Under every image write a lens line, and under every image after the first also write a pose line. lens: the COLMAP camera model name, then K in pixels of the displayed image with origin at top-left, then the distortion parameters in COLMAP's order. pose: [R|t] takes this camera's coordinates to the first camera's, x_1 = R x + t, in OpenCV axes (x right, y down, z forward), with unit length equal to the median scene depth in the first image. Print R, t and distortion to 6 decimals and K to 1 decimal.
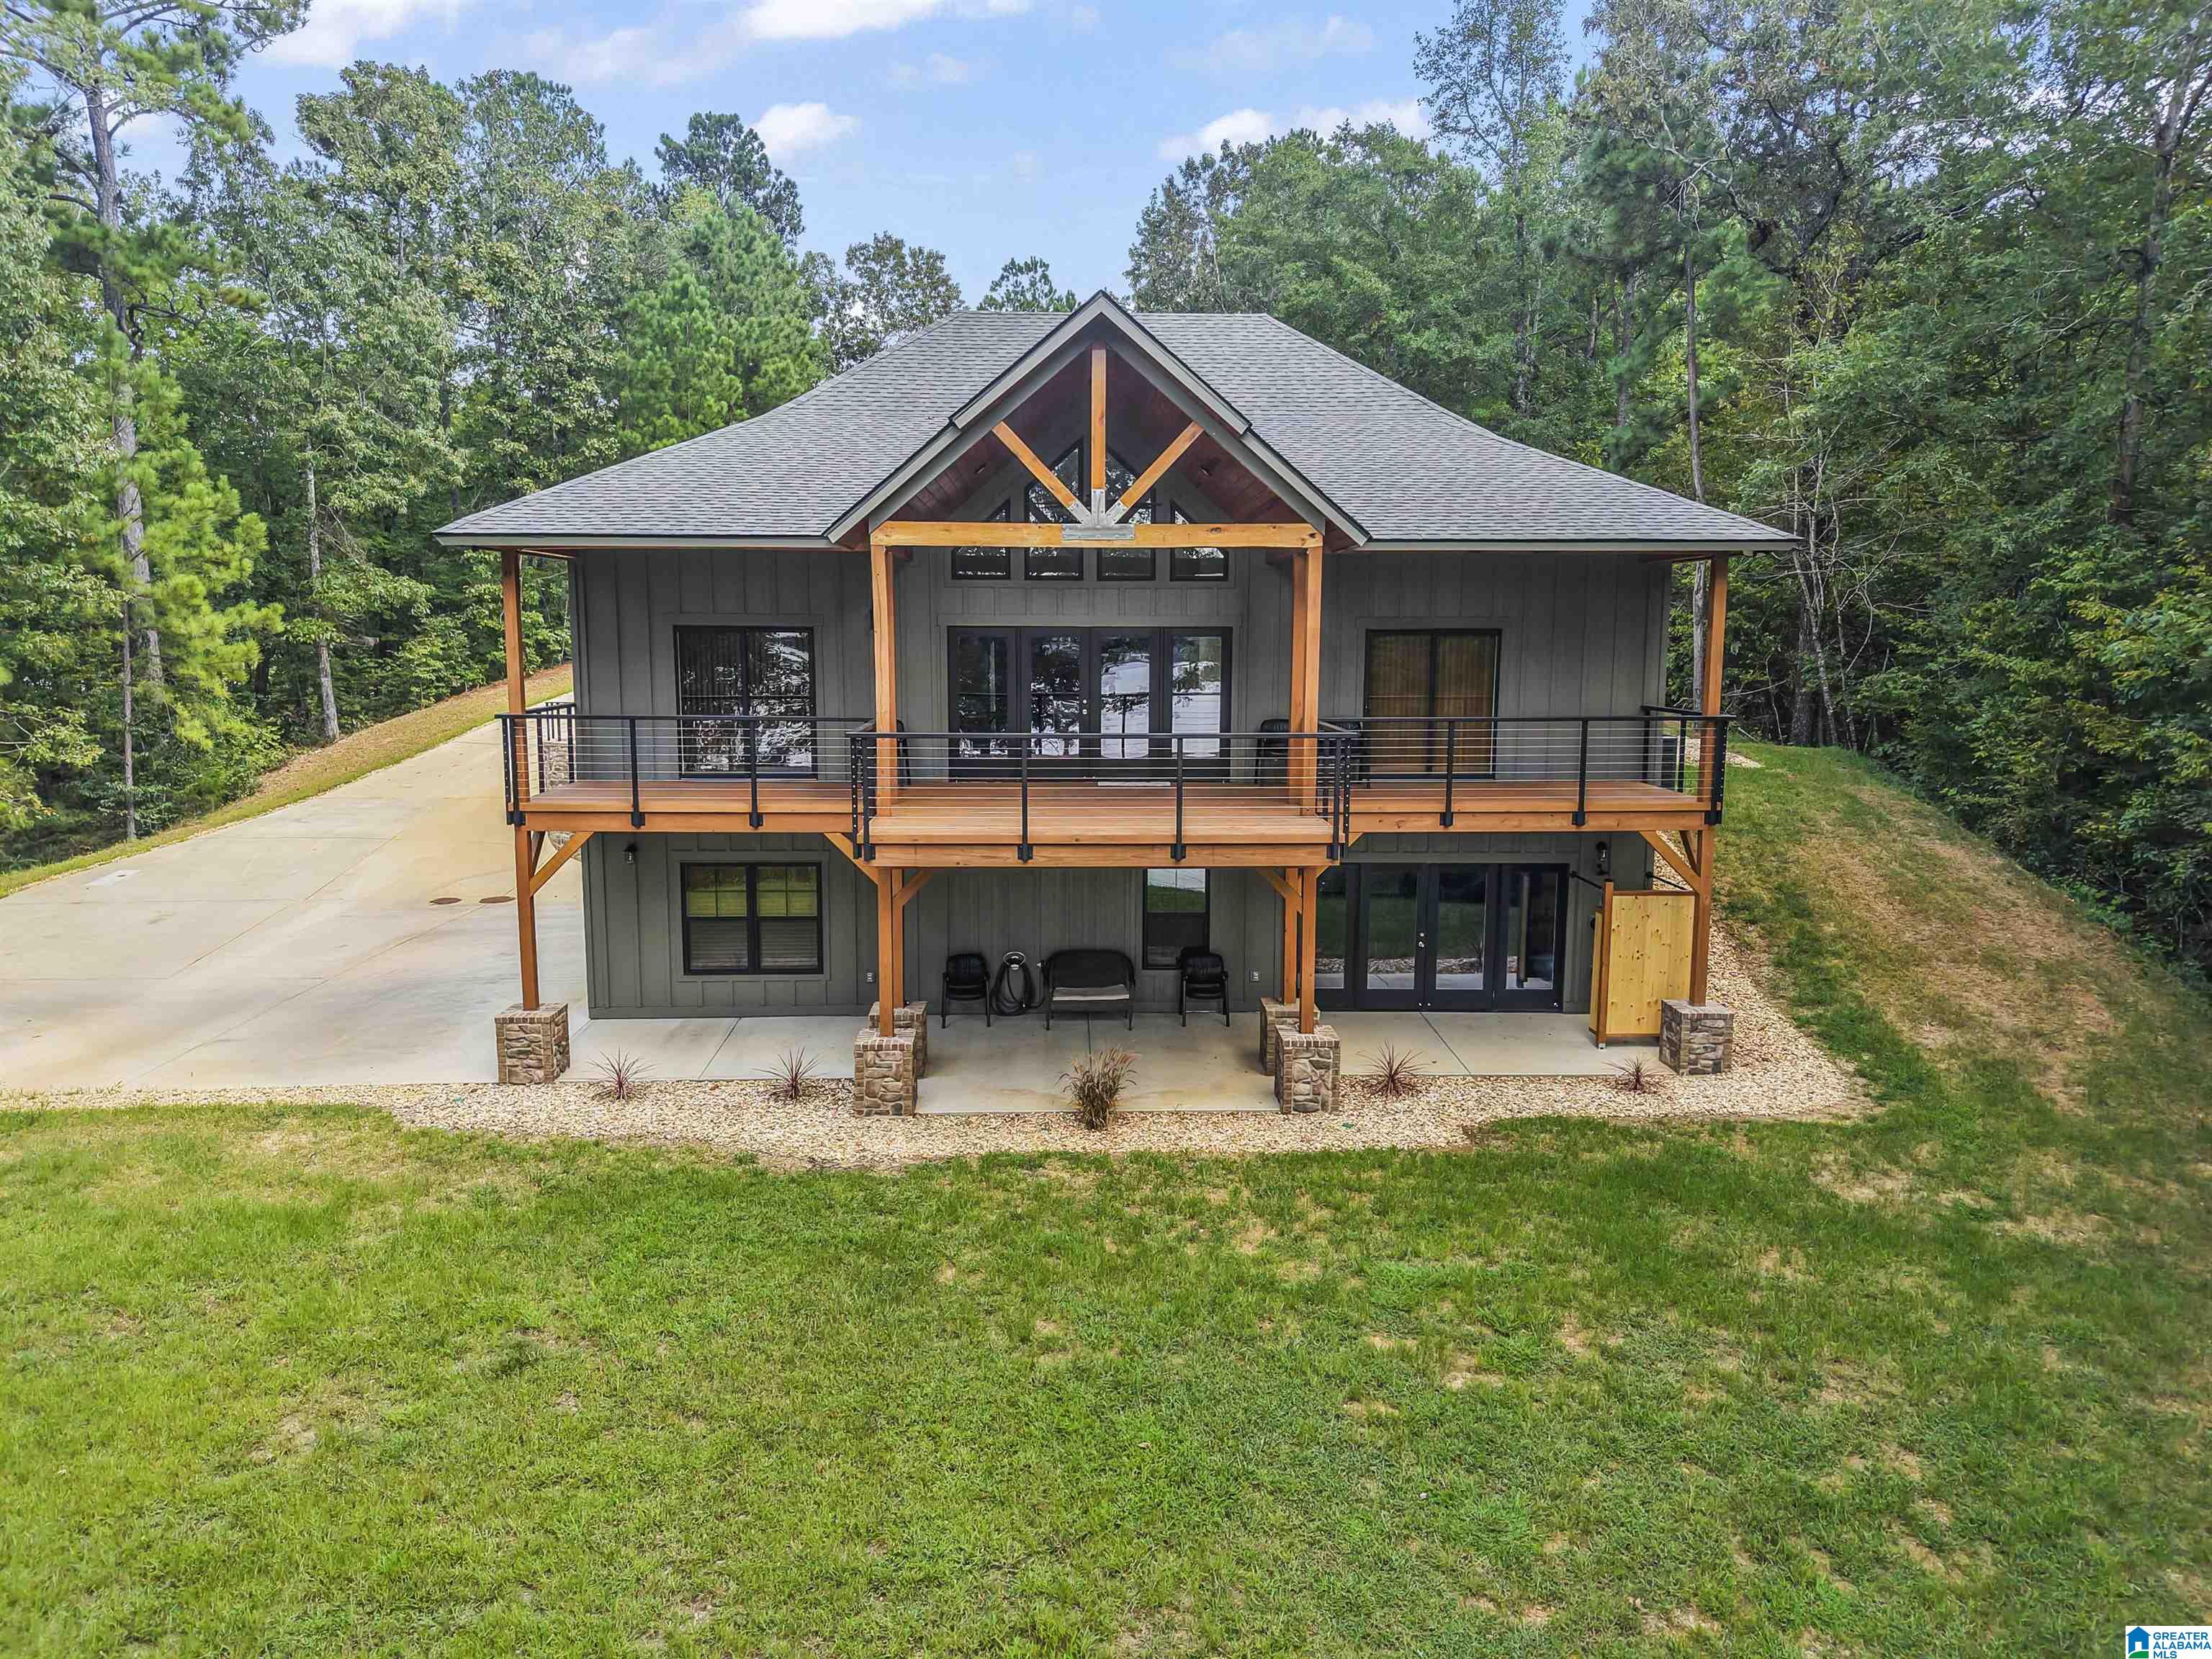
lens RADIAL K [[1489.4, 0, 1106.0], [0, 1489.4, 829.5], [0, 0, 1]] dist [0.011503, -0.004737]
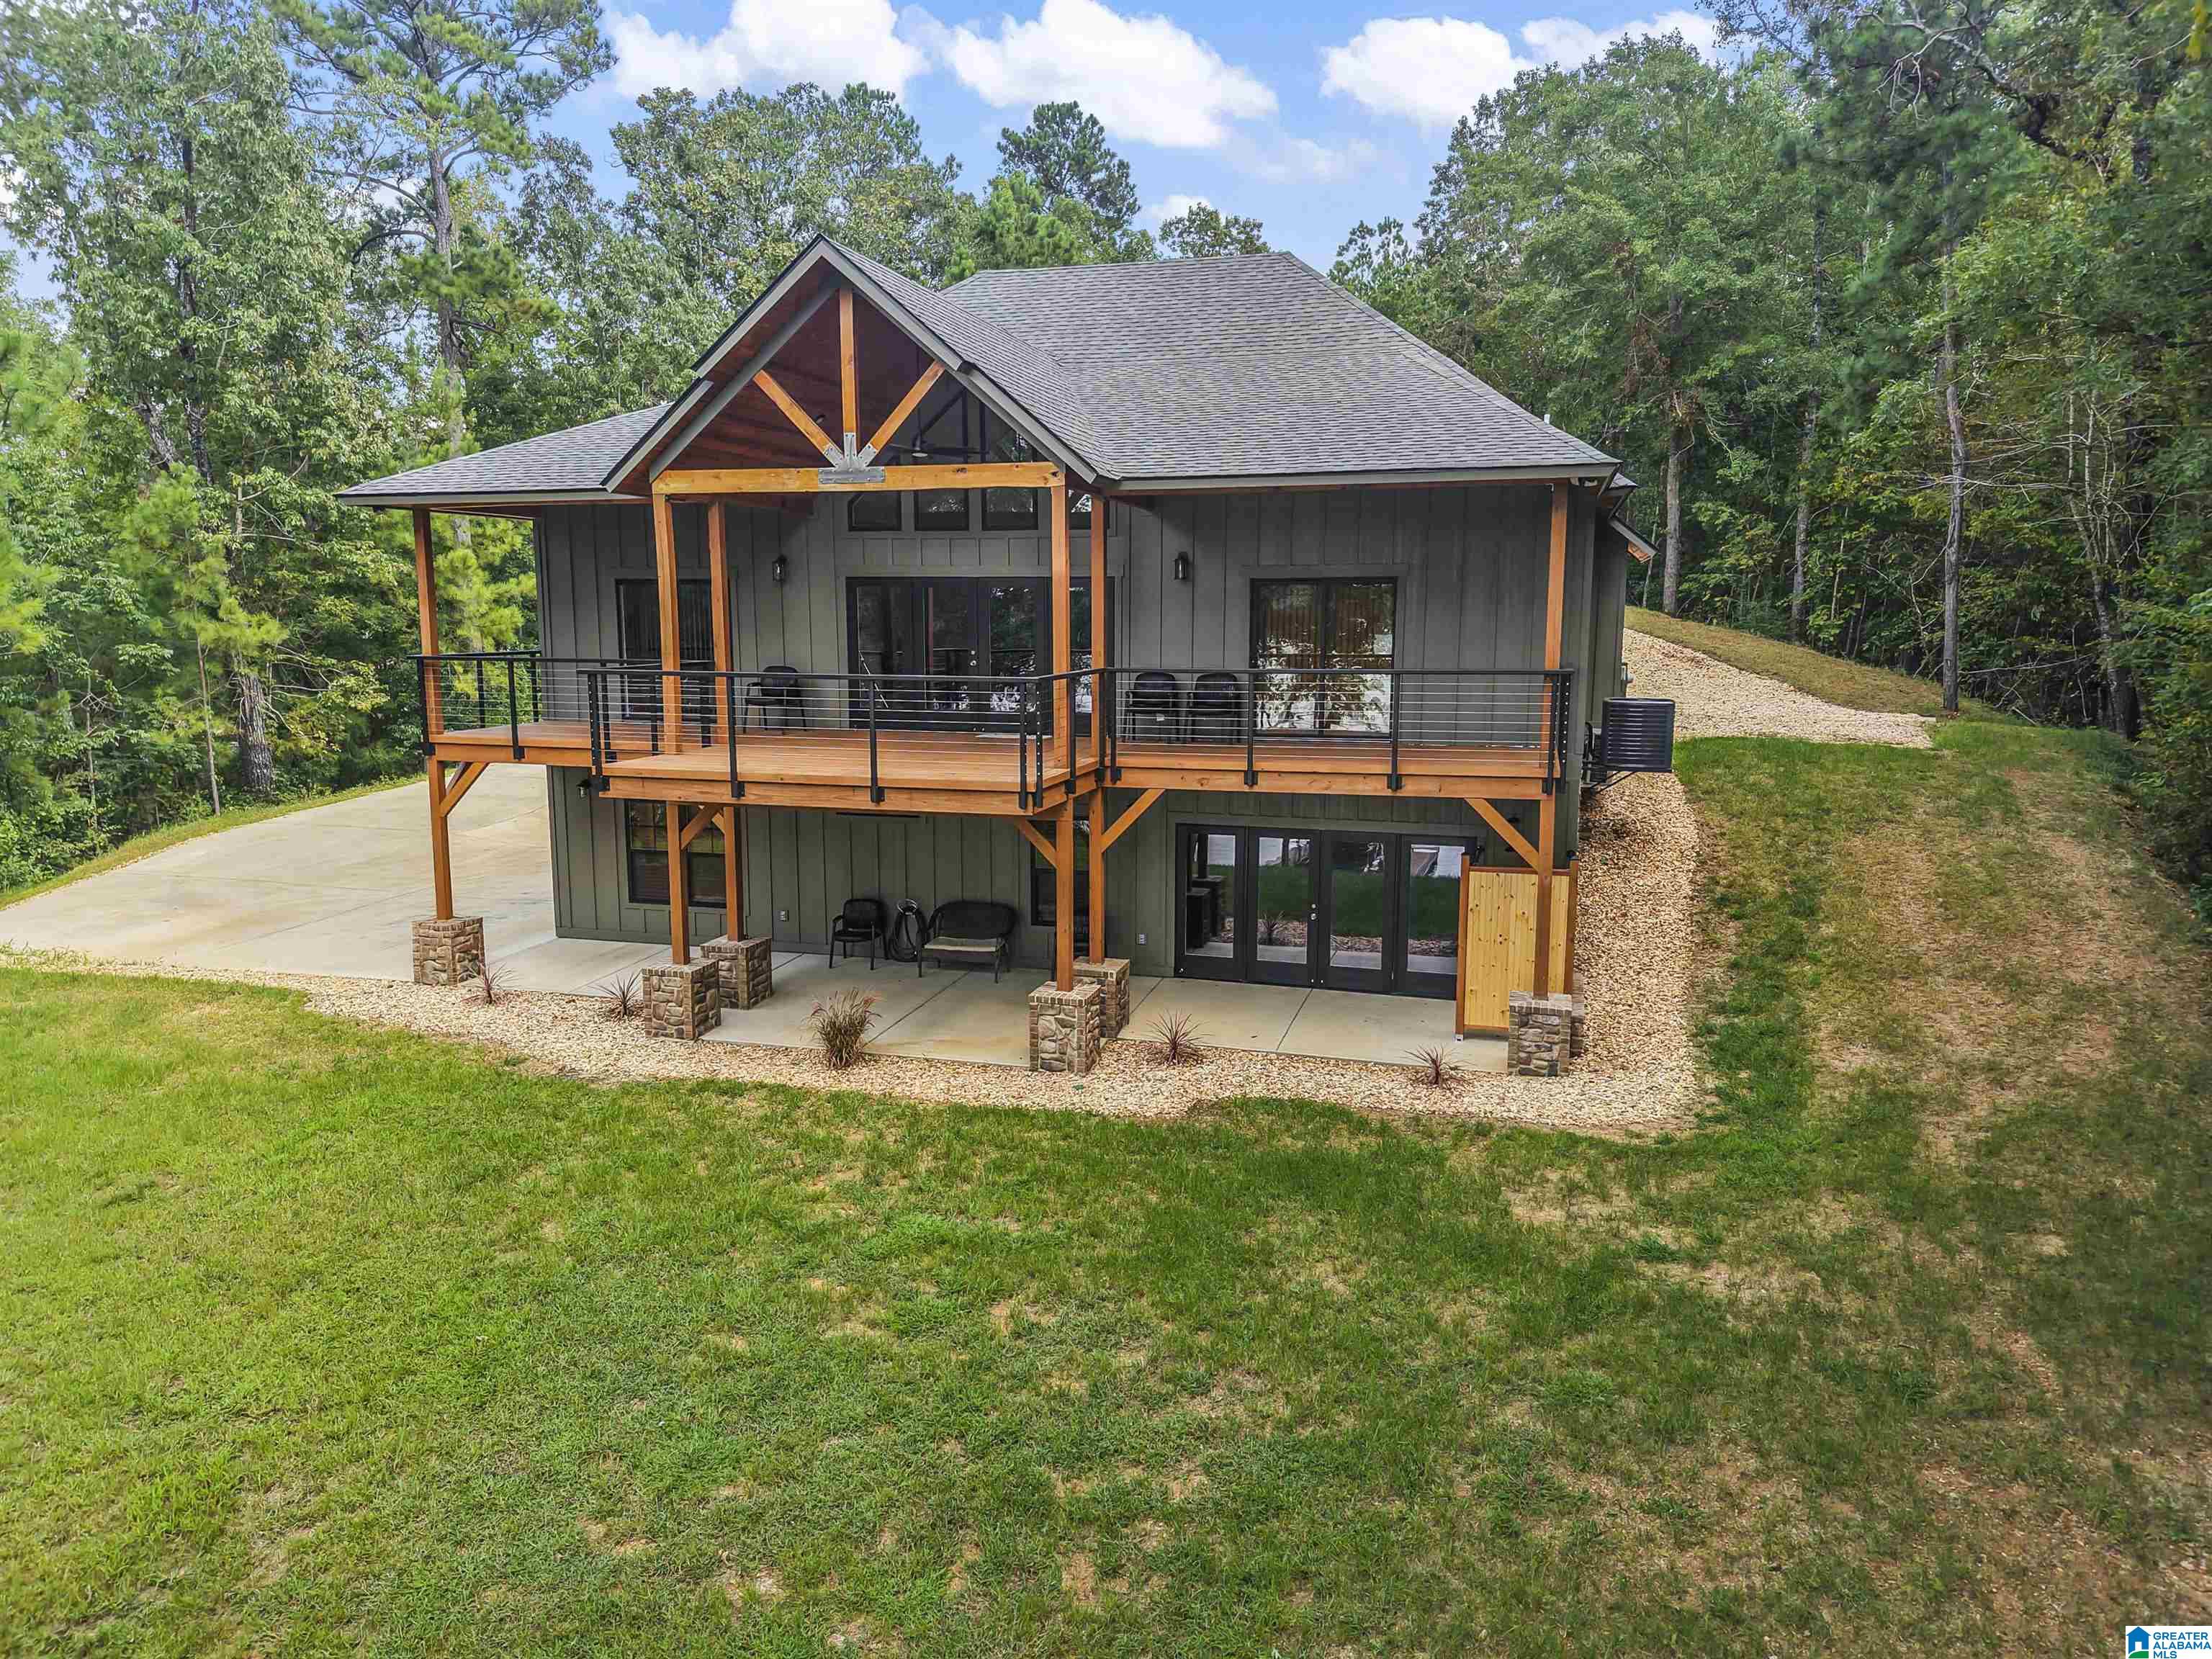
lens RADIAL K [[1489.4, 0, 1106.0], [0, 1489.4, 829.5], [0, 0, 1]] dist [0.011503, -0.004737]
pose [[0.950495, 0.043851, -0.307632, 0.458144], [-0.039852, 0.999020, 0.019272, 0.011975], [0.308175, -0.006058, 0.951310, 0.087728]]
